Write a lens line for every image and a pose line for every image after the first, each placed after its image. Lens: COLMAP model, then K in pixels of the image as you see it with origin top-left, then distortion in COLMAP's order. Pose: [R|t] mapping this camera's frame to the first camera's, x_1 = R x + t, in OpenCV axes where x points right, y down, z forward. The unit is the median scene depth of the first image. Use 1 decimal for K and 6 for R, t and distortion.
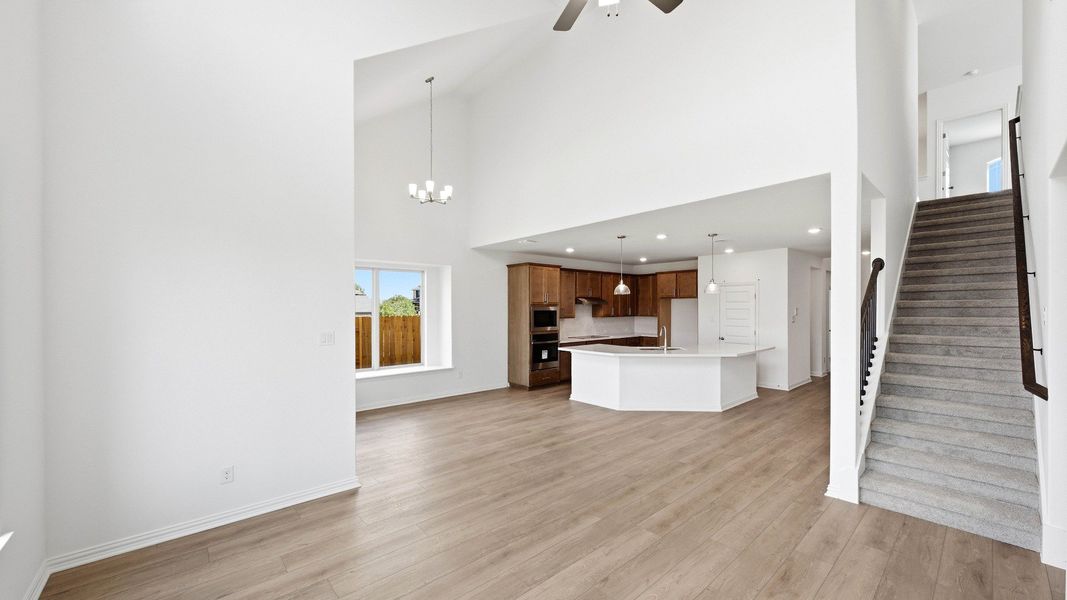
lens RADIAL K [[408.6, 0, 533.5], [0, 408.6, 300.0], [0, 0, 1]] dist [-0.000604, -0.000040]
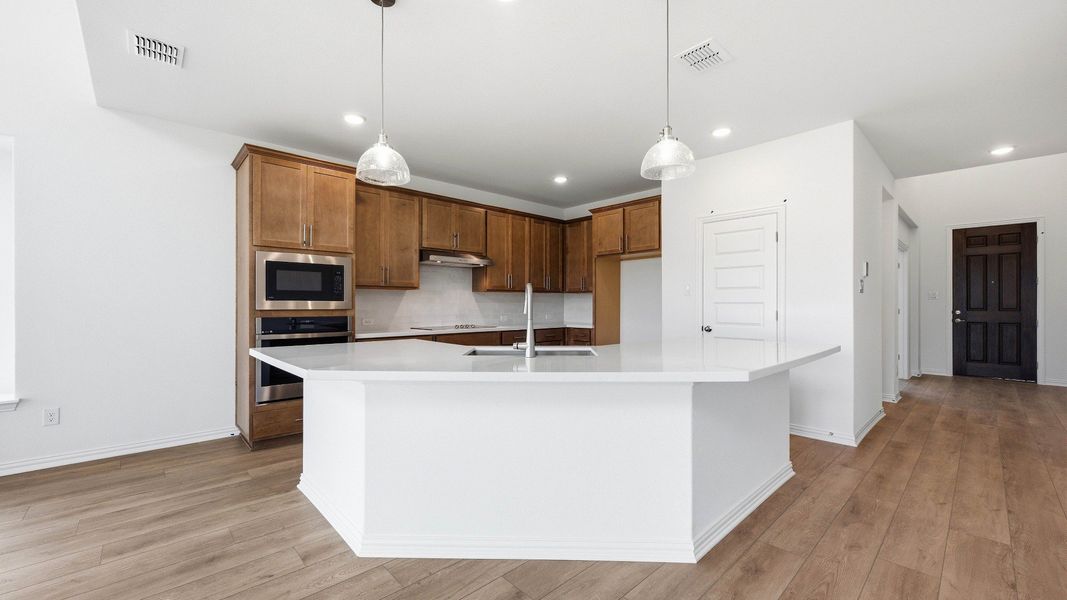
lens RADIAL K [[423.8, 0, 533.5], [0, 423.8, 300.0], [0, 0, 1]] dist [-0.001403, -0.000148]
pose [[0.999598, 0.002287, 0.028253, 0.269263], [-0.002448, 0.999981, 0.005659, 0.063969], [-0.028239, -0.005726, 0.999585, 0.561952]]
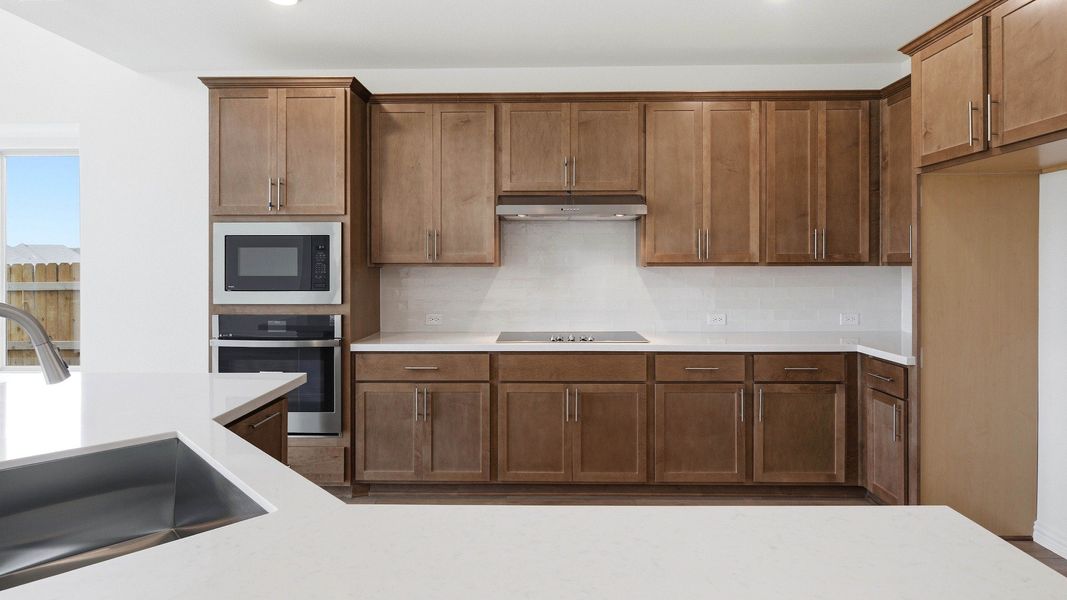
lens RADIAL K [[586.4, 0, 533.4], [0, 586.4, 259.5], [0, 0, 1]] dist [0.000190, -0.000207]
pose [[0.735288, -0.006251, -0.677726, 0.468325], [0.011912, 0.999922, 0.003701, 0.045076], [0.677650, -0.010795, 0.735305, 0.848244]]
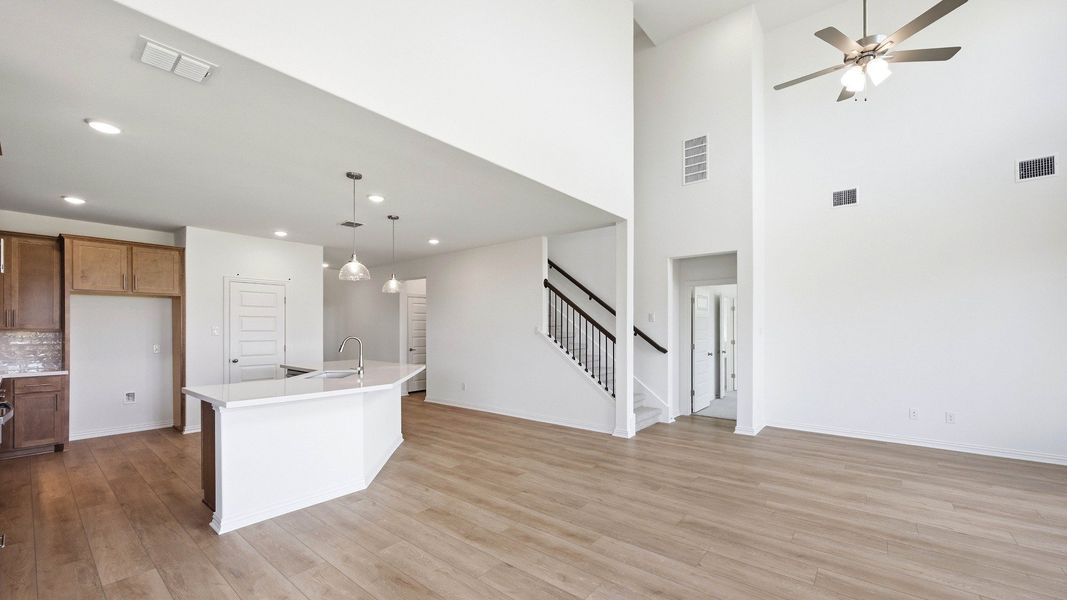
lens RADIAL K [[418.3, 0, 533.2], [0, 418.3, 331.2], [0, 0, 1]] dist [-0.000640, -0.000106]
pose [[-0.162501, -0.004285, 0.986699, -0.320650], [-0.013813, 0.999902, 0.002068, 0.042153], [-0.986612, -0.013294, -0.162544, 0.714857]]
